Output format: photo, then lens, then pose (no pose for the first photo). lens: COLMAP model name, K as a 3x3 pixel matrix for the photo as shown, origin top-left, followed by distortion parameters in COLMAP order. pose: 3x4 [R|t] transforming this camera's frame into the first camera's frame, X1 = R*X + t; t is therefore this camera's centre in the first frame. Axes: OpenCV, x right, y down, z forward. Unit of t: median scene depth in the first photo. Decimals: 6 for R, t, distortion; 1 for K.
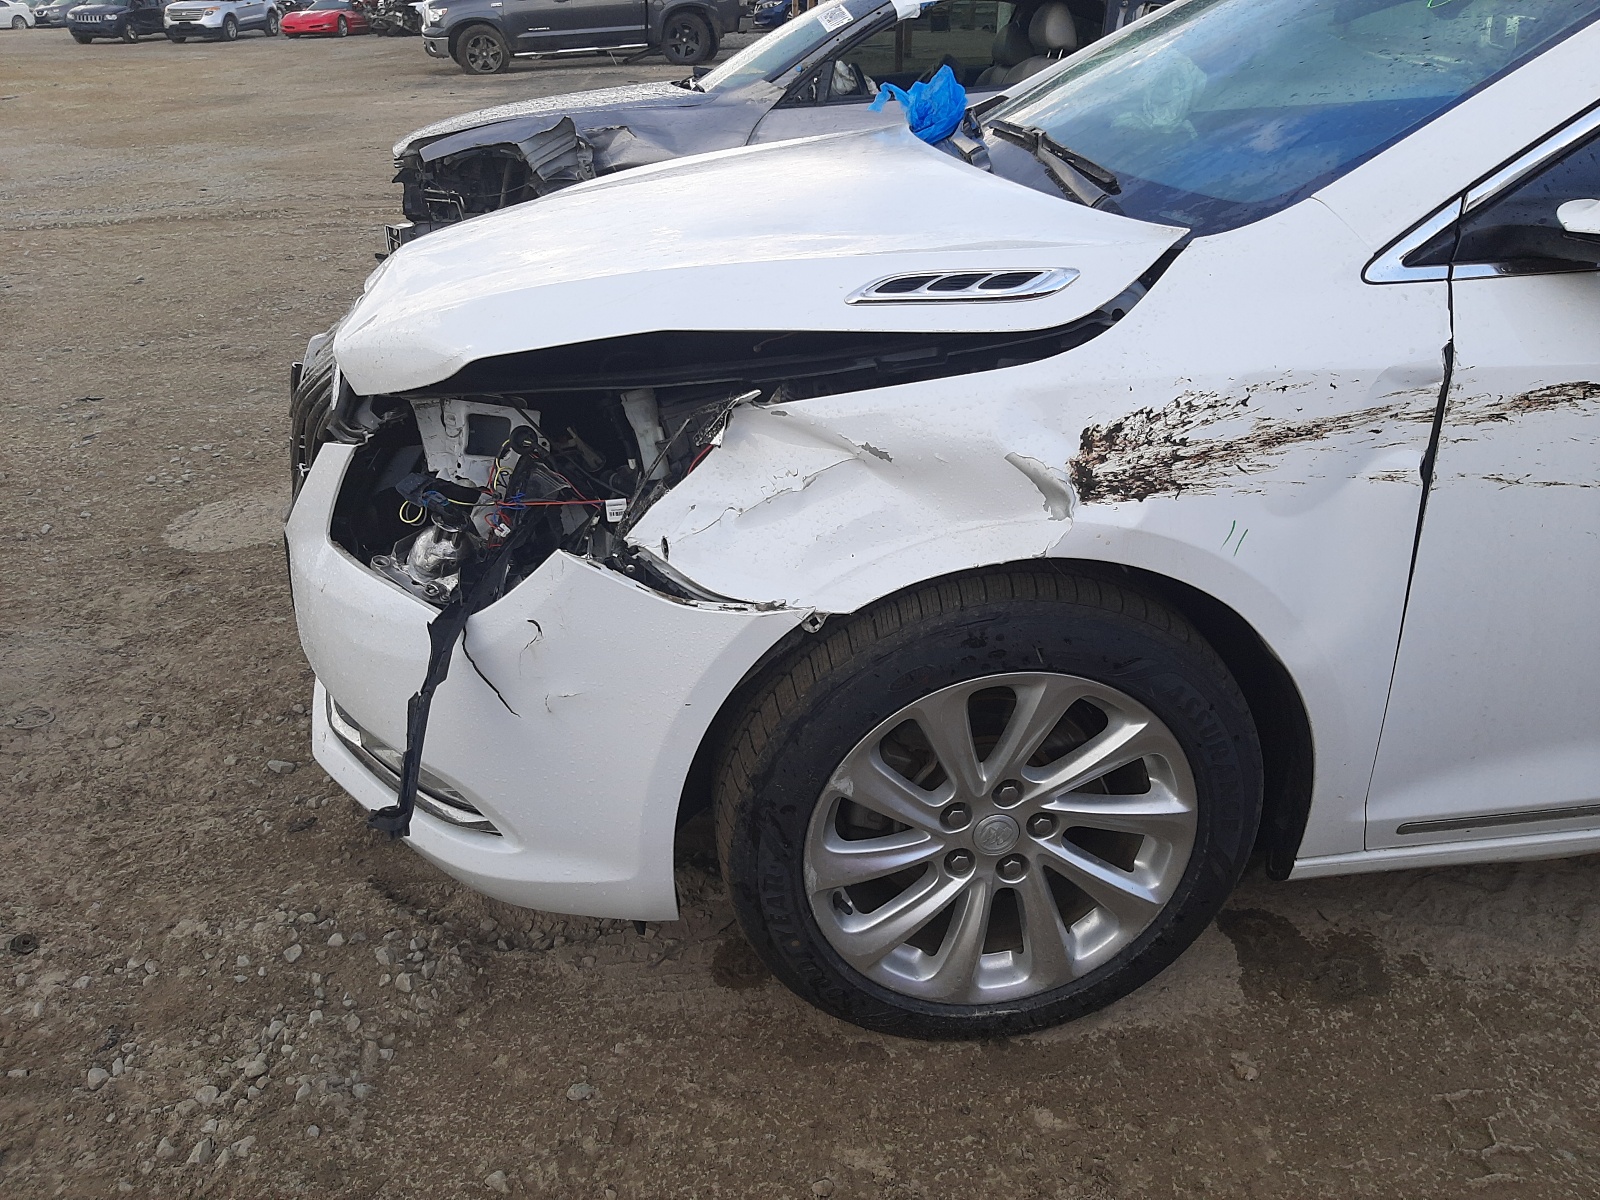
lens RADIAL K [[1252.0, 0, 799.5], [0, 1252.0, 604.3], [0, 0, 1]] dist [0.006211, -0.022578]
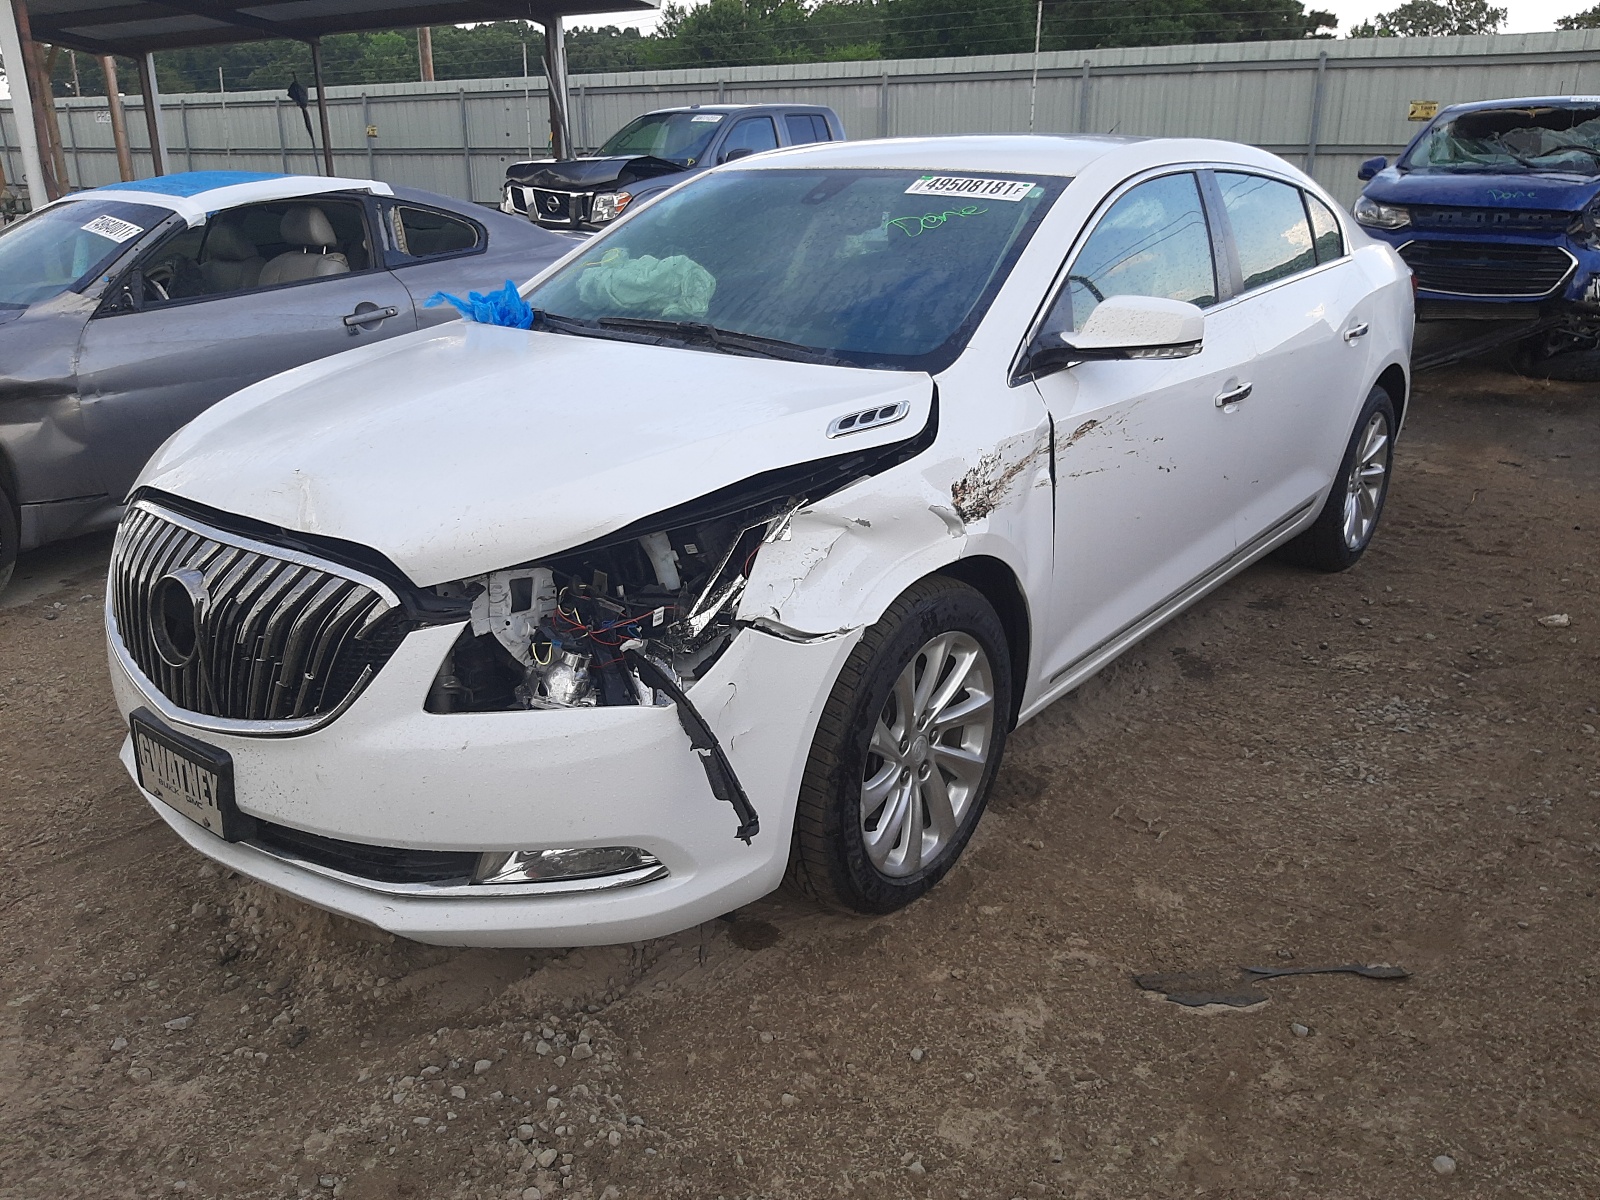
lens RADIAL K [[1252.0, 0, 790.9], [0, 1252.0, 599.5], [0, 0, 1]] dist [0.006211, -0.022578]
pose [[0.700584, -0.235276, 0.673667, -1.100704], [0.311266, 0.950288, 0.008182, -0.068383], [-0.642103, 0.203958, 0.738989, -0.119747]]
